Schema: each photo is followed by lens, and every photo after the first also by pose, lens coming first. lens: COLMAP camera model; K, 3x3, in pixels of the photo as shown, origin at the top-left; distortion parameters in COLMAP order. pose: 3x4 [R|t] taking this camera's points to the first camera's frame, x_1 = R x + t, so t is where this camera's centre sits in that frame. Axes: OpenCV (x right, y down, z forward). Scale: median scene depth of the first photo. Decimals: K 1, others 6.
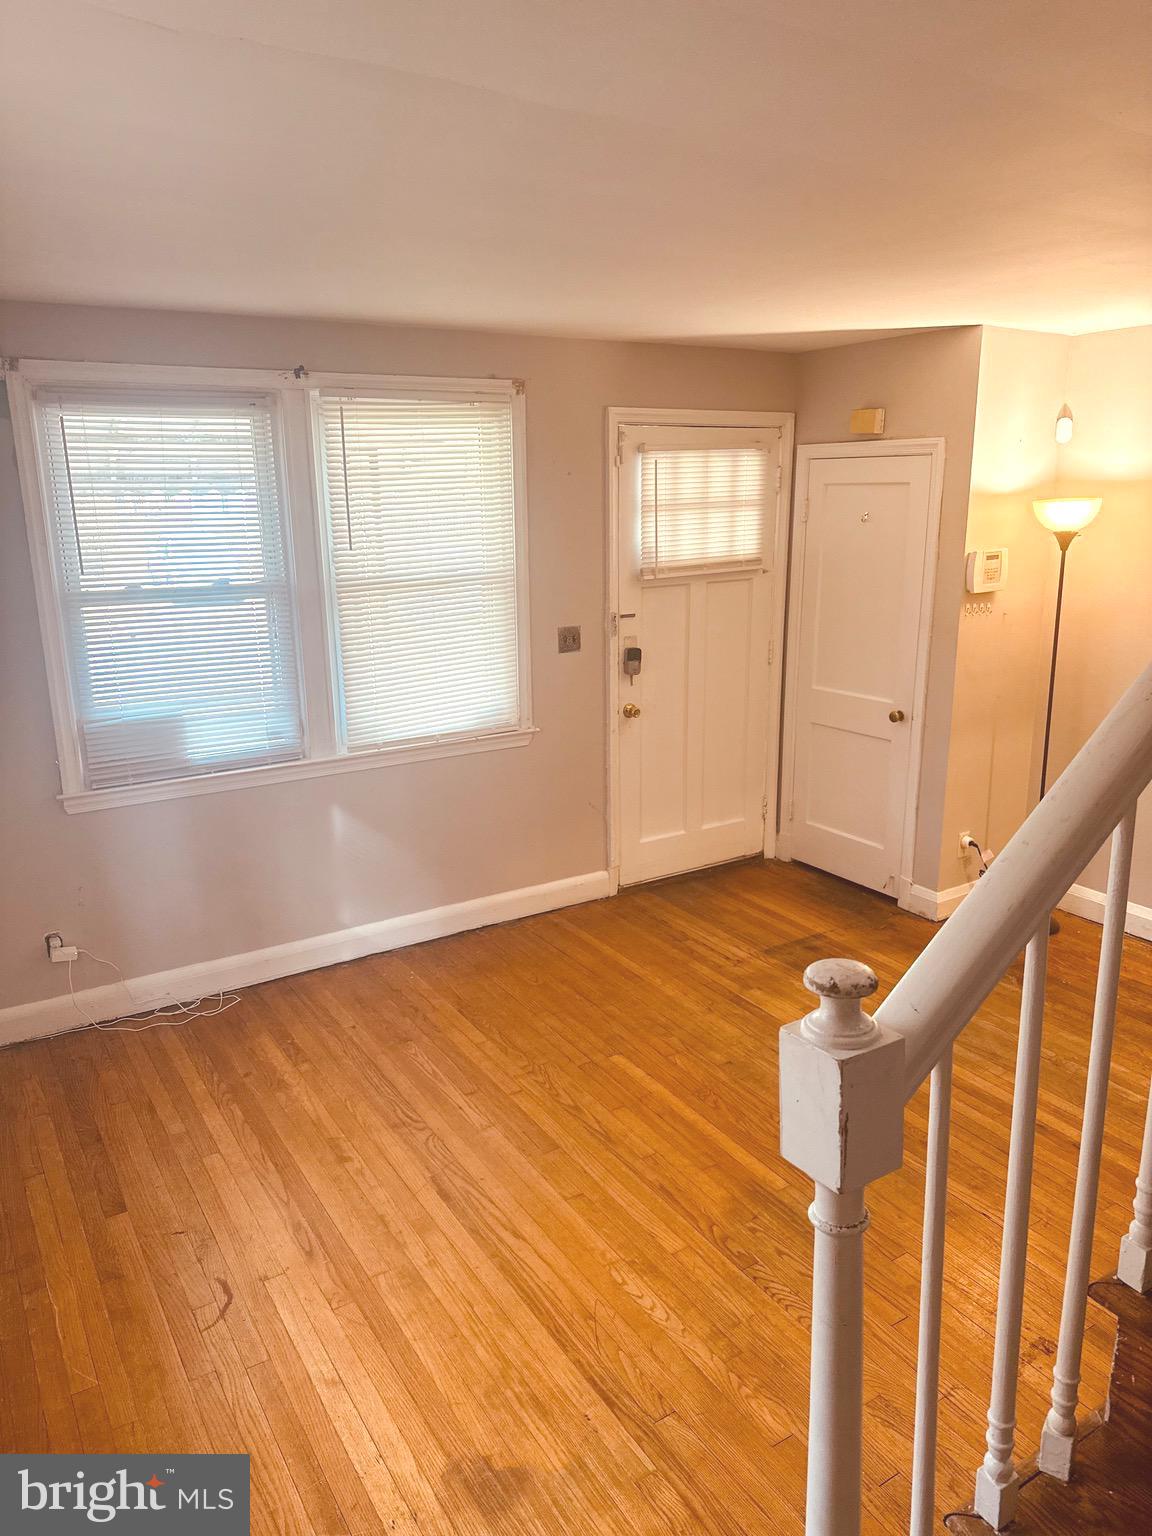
lens RADIAL K [[1075.4, 0, 589.8], [0, 1075.4, 757.4], [0, 0, 1]] dist [0.045563, -0.053903]
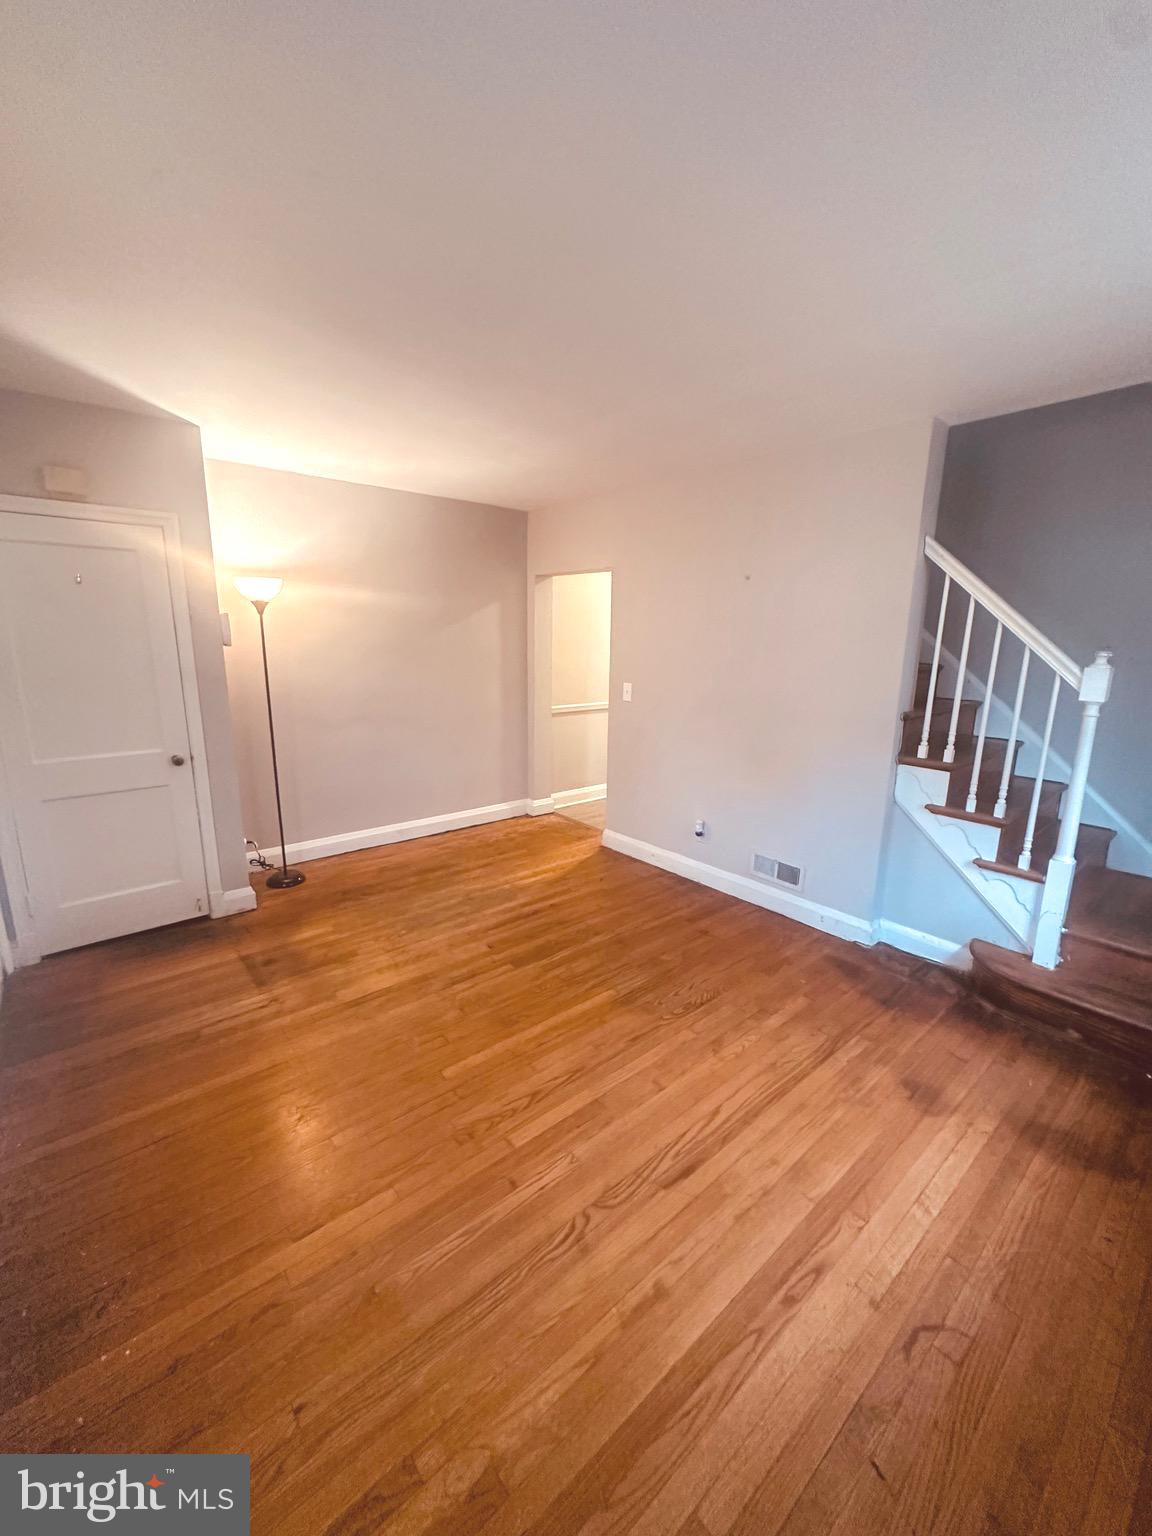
lens RADIAL K [[612.8, 0, 567.5], [0, 612.8, 764.4], [0, 0, 1]] dist [-0.002286, 0.002151]
pose [[-0.121176, -0.198850, 0.972510, -0.548791], [0.231146, 0.947144, 0.222465, -0.117549], [-0.965343, 0.251749, -0.068808, 0.928274]]
